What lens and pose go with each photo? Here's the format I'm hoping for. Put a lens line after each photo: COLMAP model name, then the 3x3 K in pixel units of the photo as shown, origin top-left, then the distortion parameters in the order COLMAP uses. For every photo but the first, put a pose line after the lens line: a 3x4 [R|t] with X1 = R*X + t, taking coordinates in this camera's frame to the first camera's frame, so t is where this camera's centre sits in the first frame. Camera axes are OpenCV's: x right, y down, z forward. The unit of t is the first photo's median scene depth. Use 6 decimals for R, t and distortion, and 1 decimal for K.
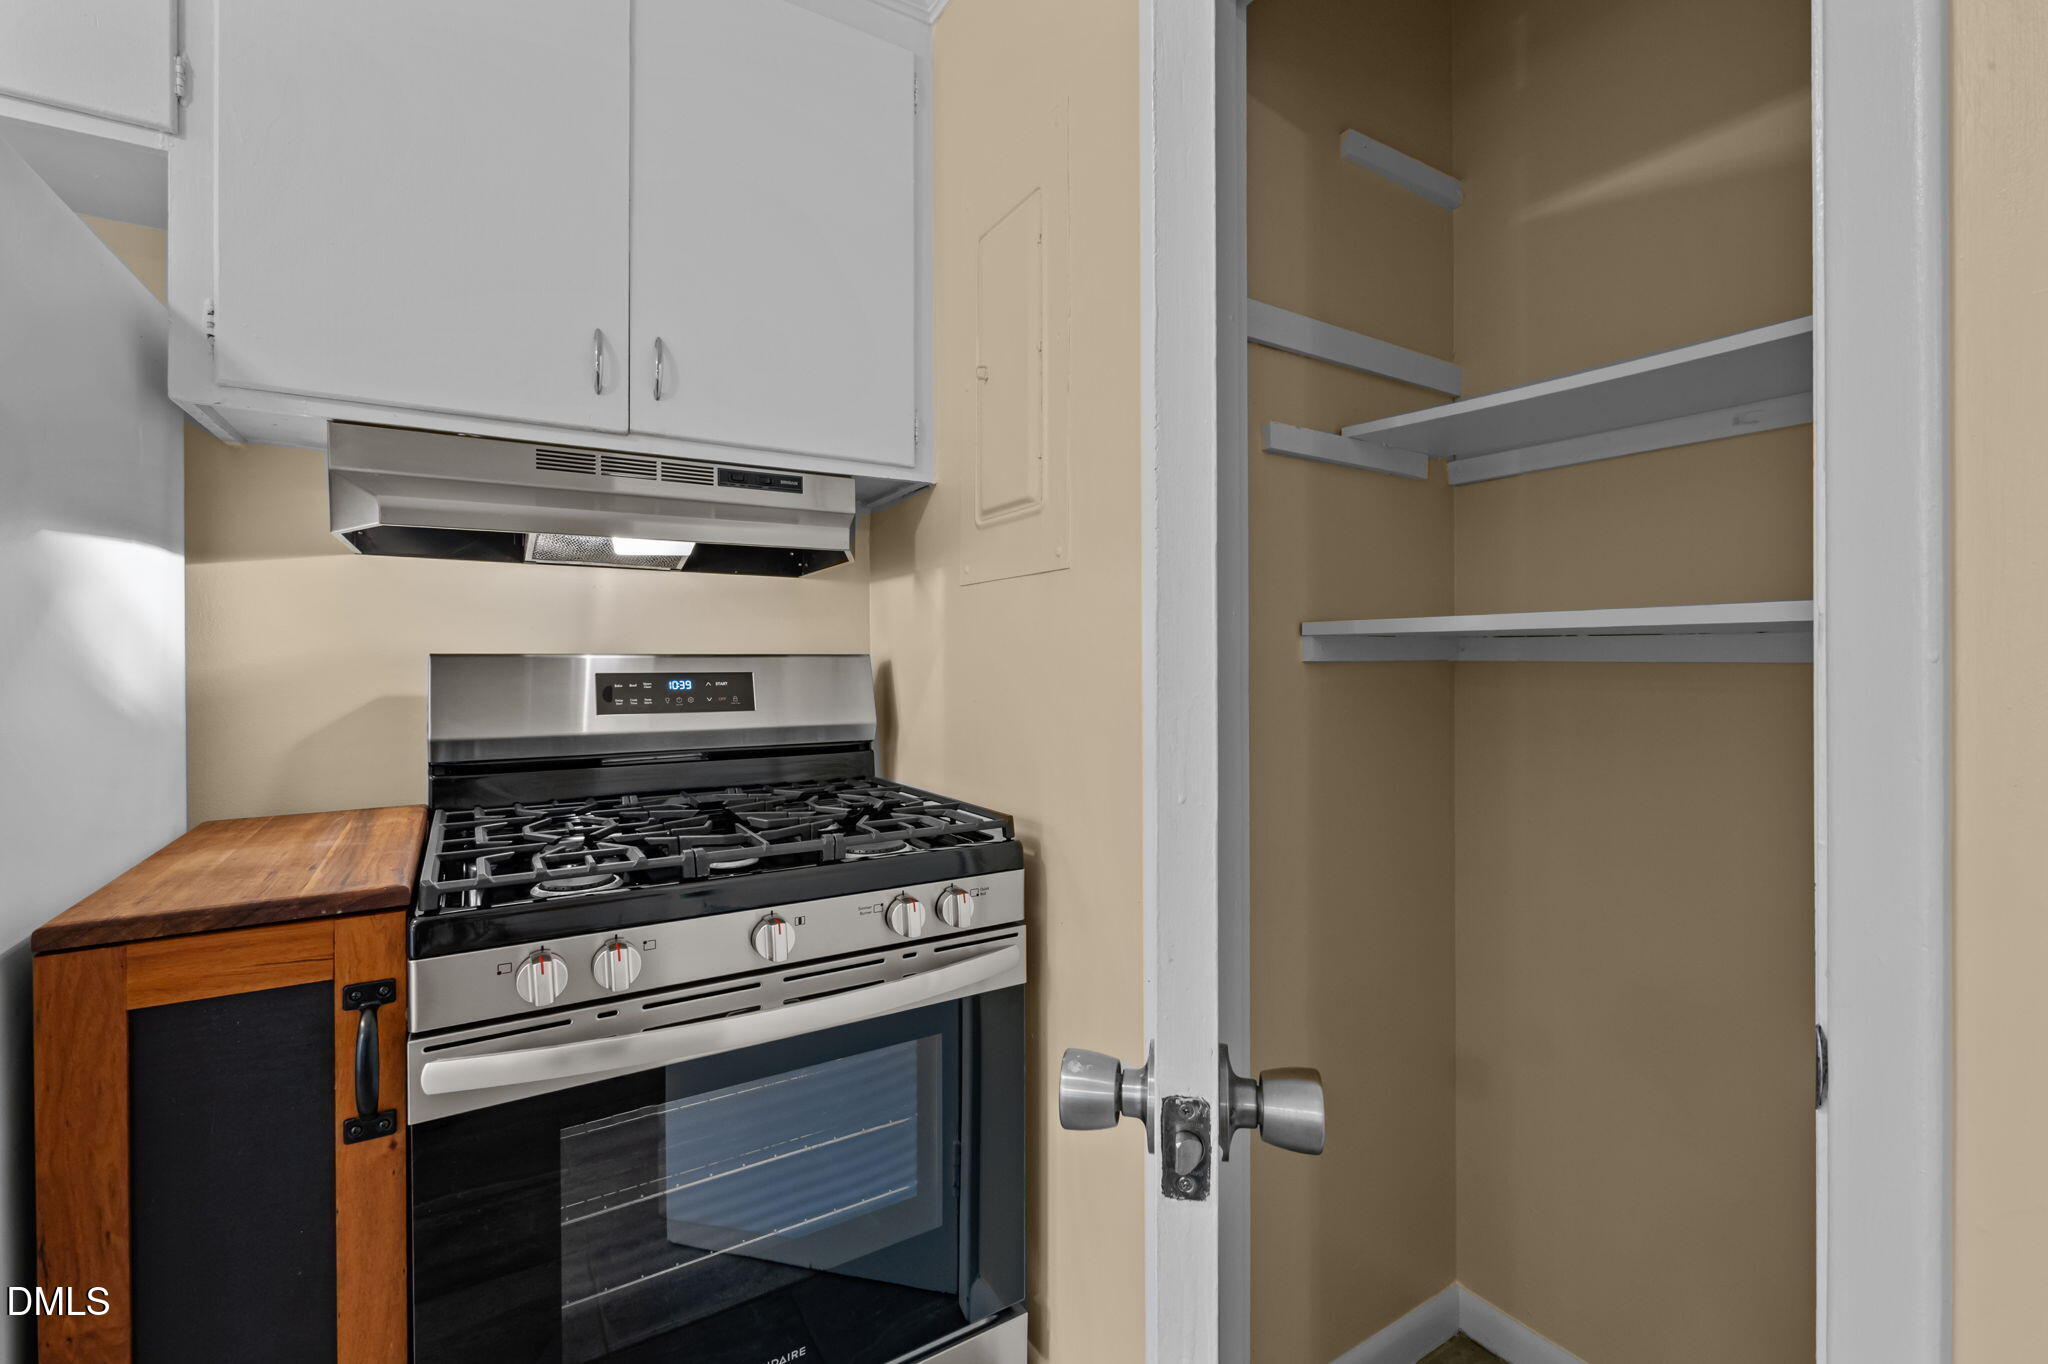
lens RADIAL K [[901.0, 0, 1028.5], [0, 901.0, 659.5], [0, 0, 1]] dist [-0.003614, 0.001882]
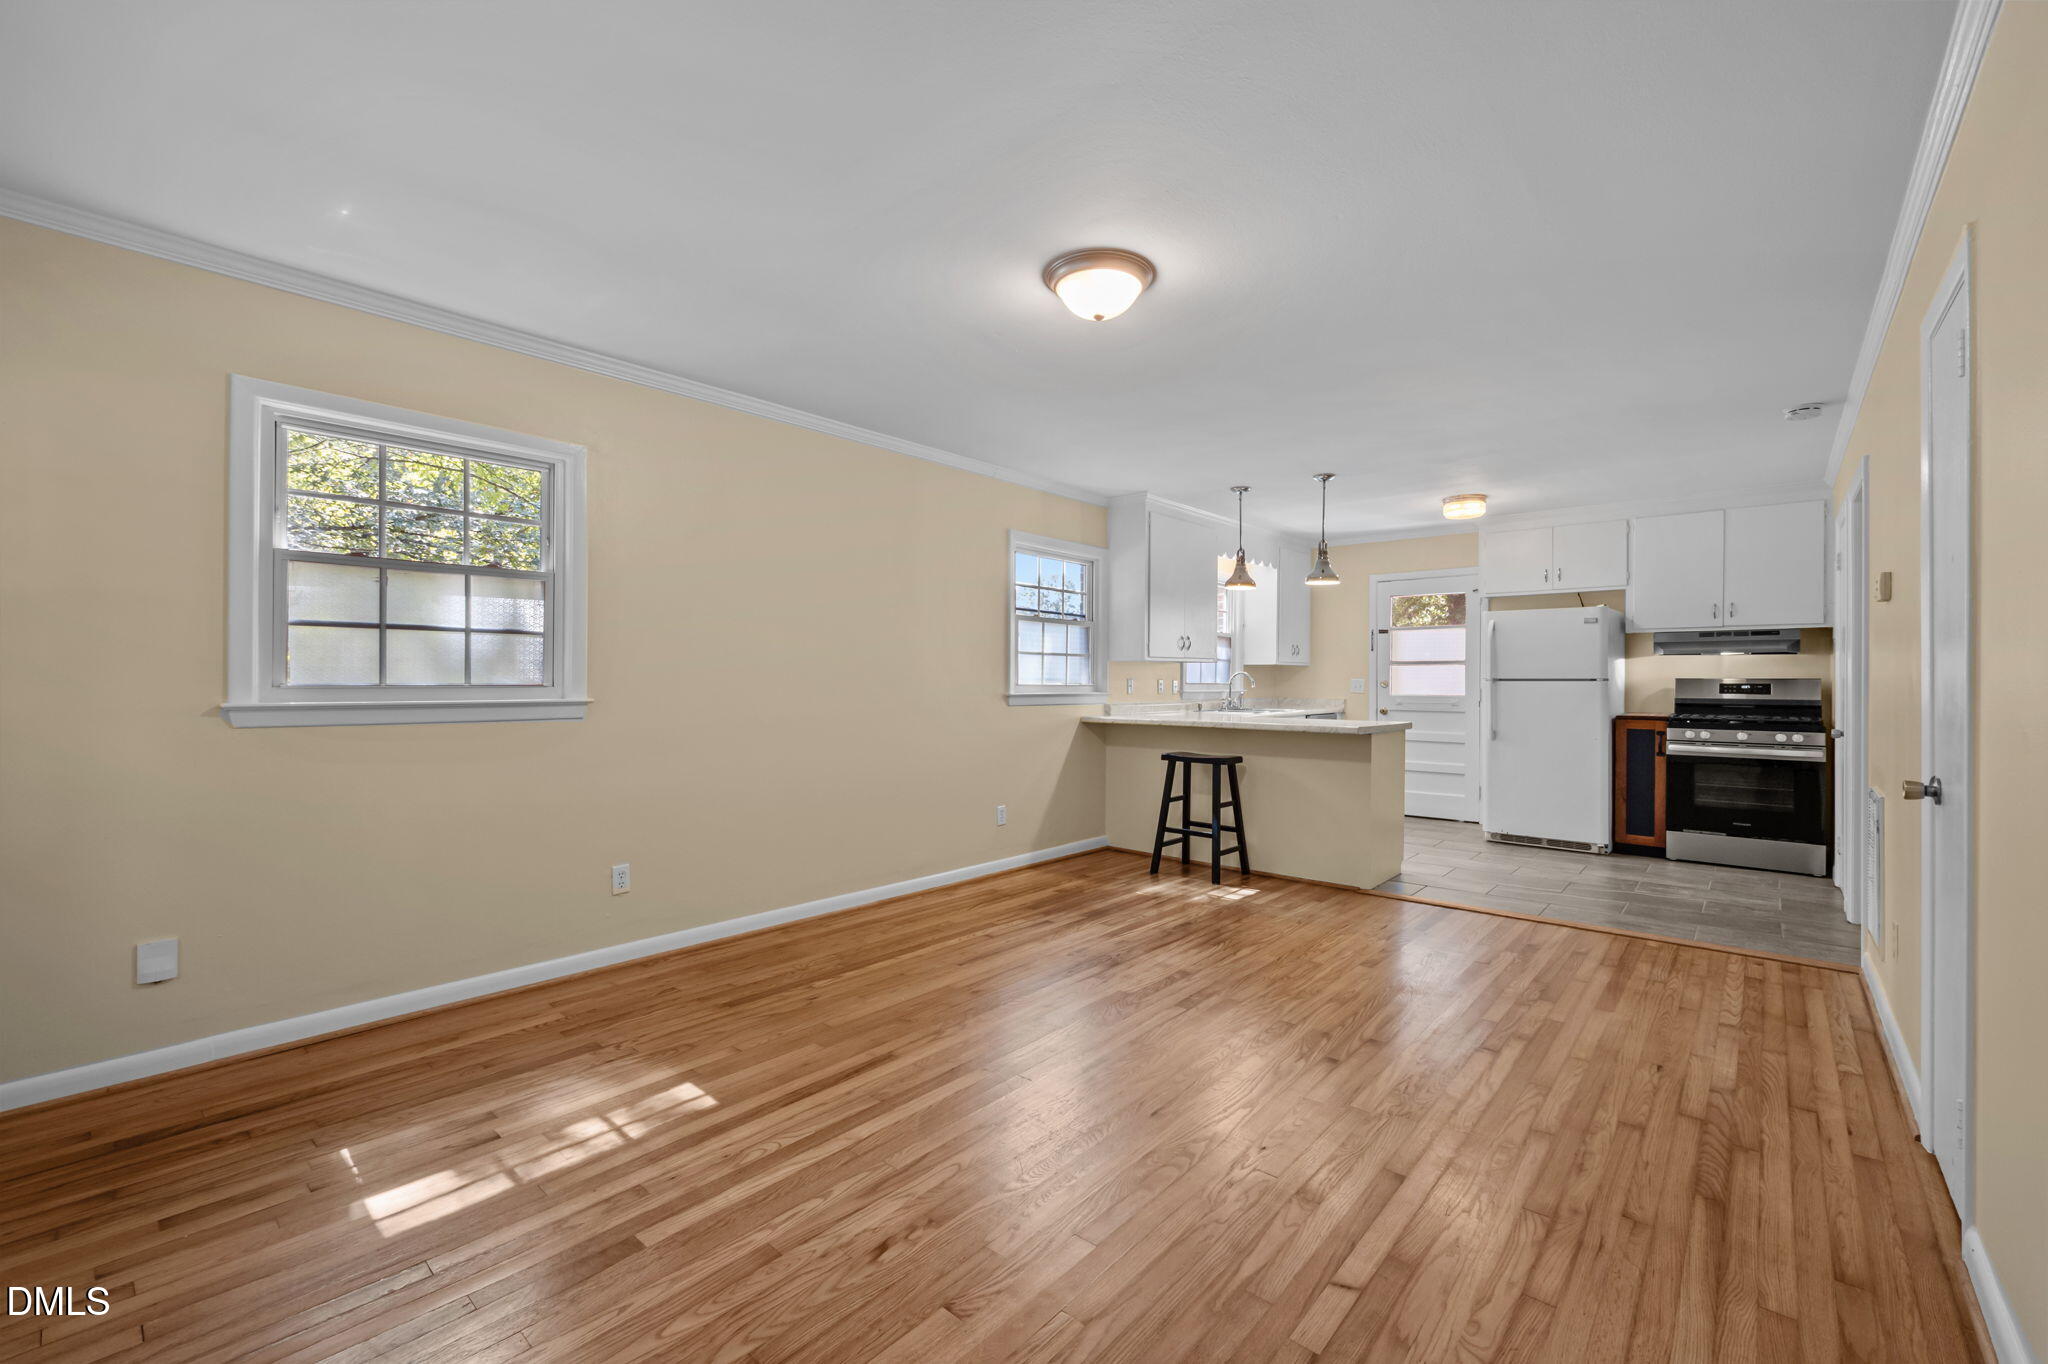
lens RADIAL K [[851.7, 0, 1025.5], [0, 851.7, 677.2], [0, 0, 1]] dist [-0.002313, -0.000023]
pose [[0.284607, 0.004505, -0.958634, 2.515598], [-0.003252, 0.999988, 0.003734, -0.017555], [0.958639, 0.002055, 0.284618, -3.362128]]
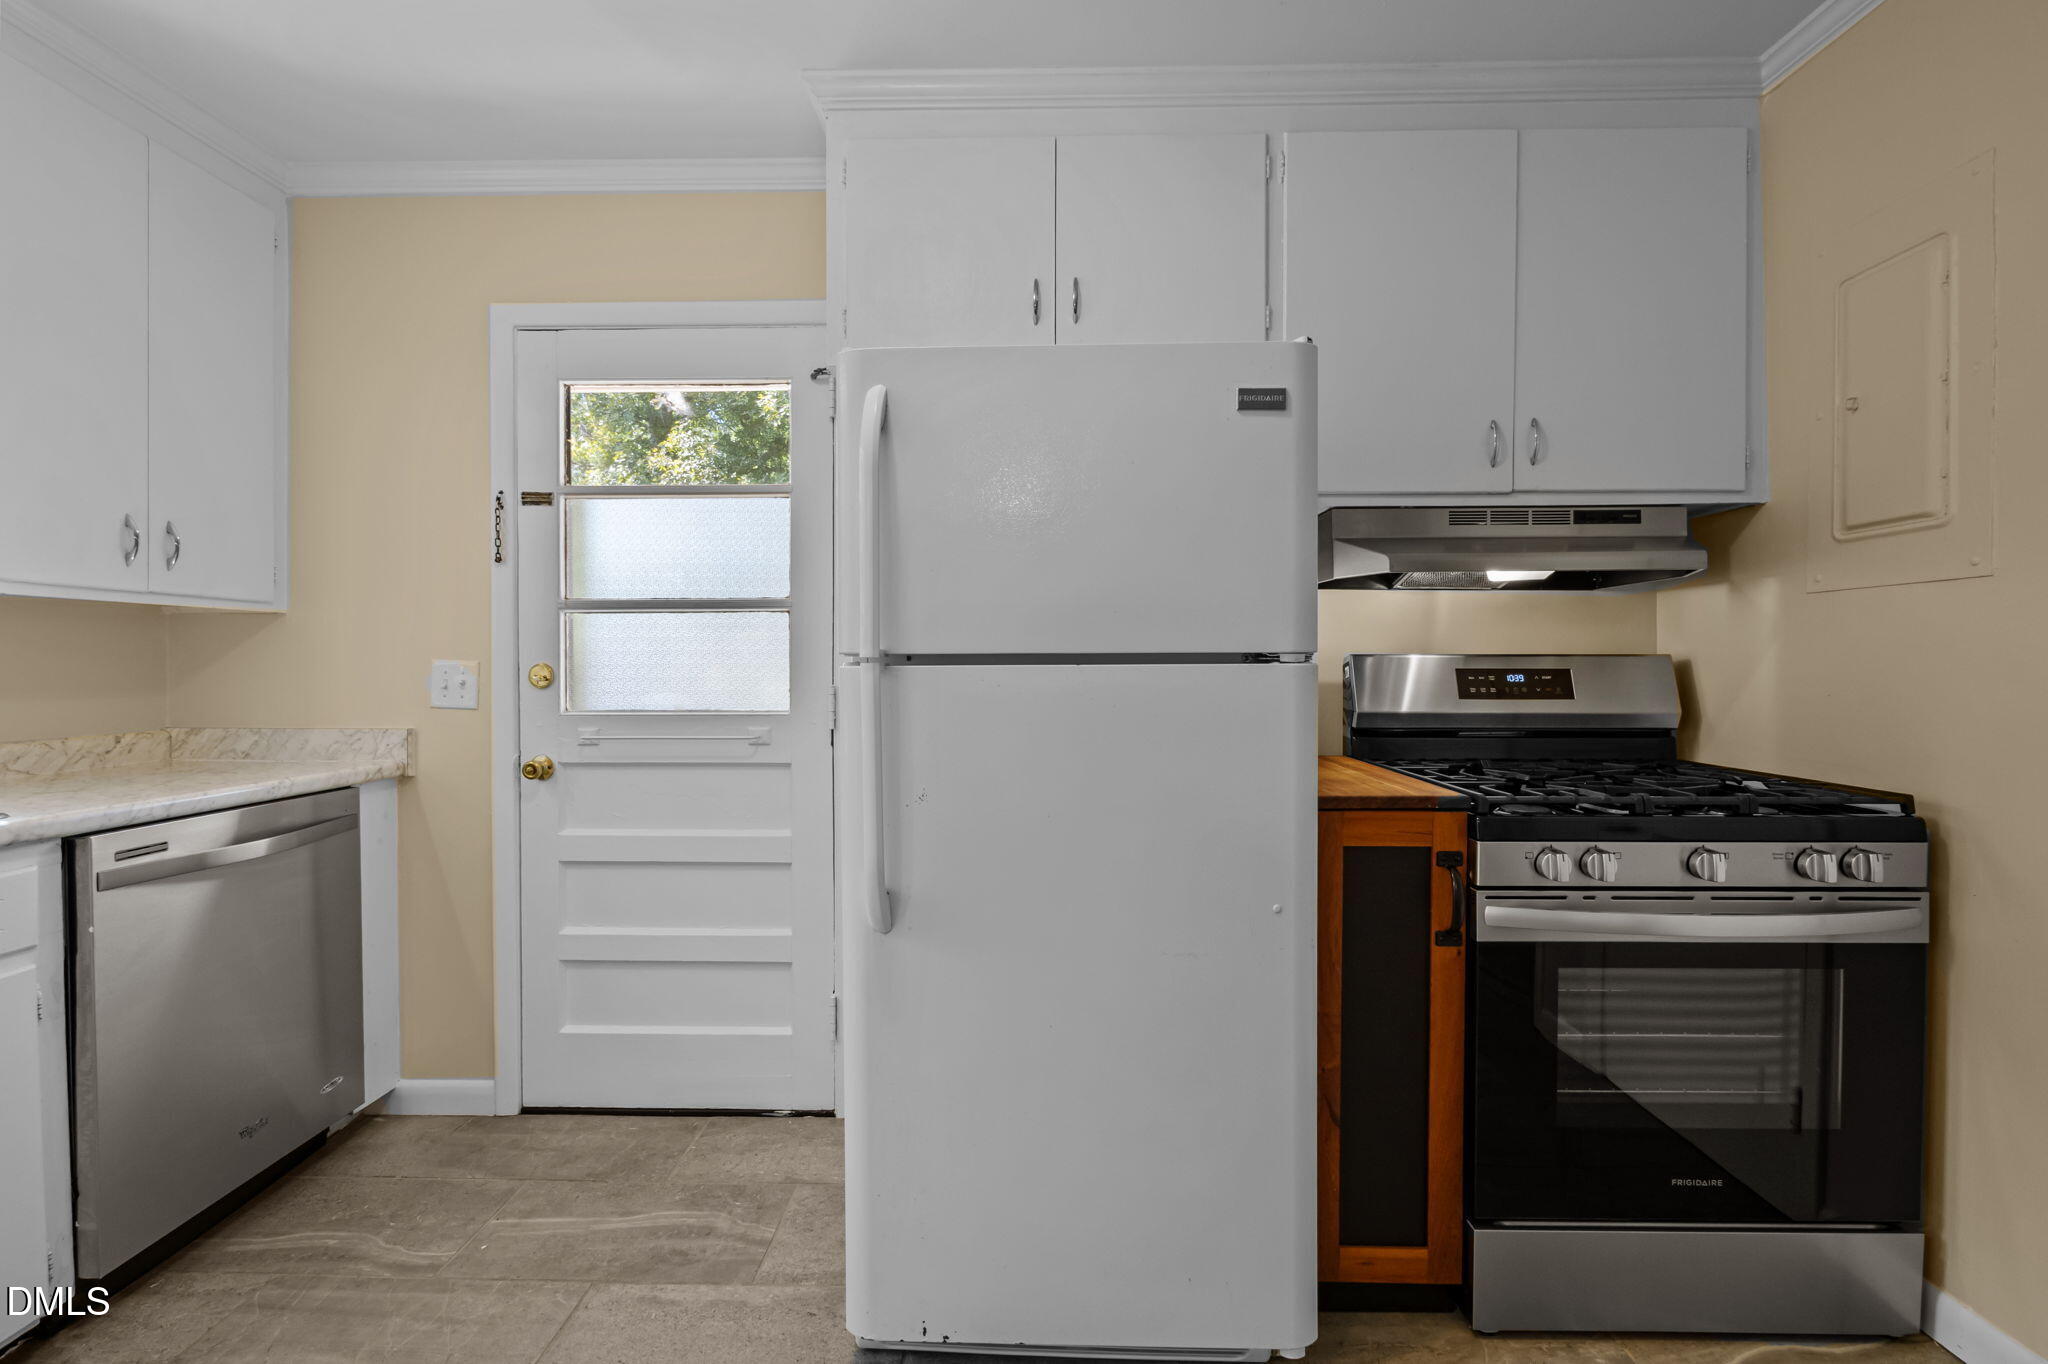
lens RADIAL K [[851.7, 0, 1022.2], [0, 851.7, 672.8], [0, 0, 1]] dist [-0.002313, -0.000023]
pose [[0.836753, 0.008572, -0.547513, -0.365847], [-0.002166, 0.999921, 0.012345, 0.008231], [0.547576, -0.009143, 0.836706, -0.502397]]
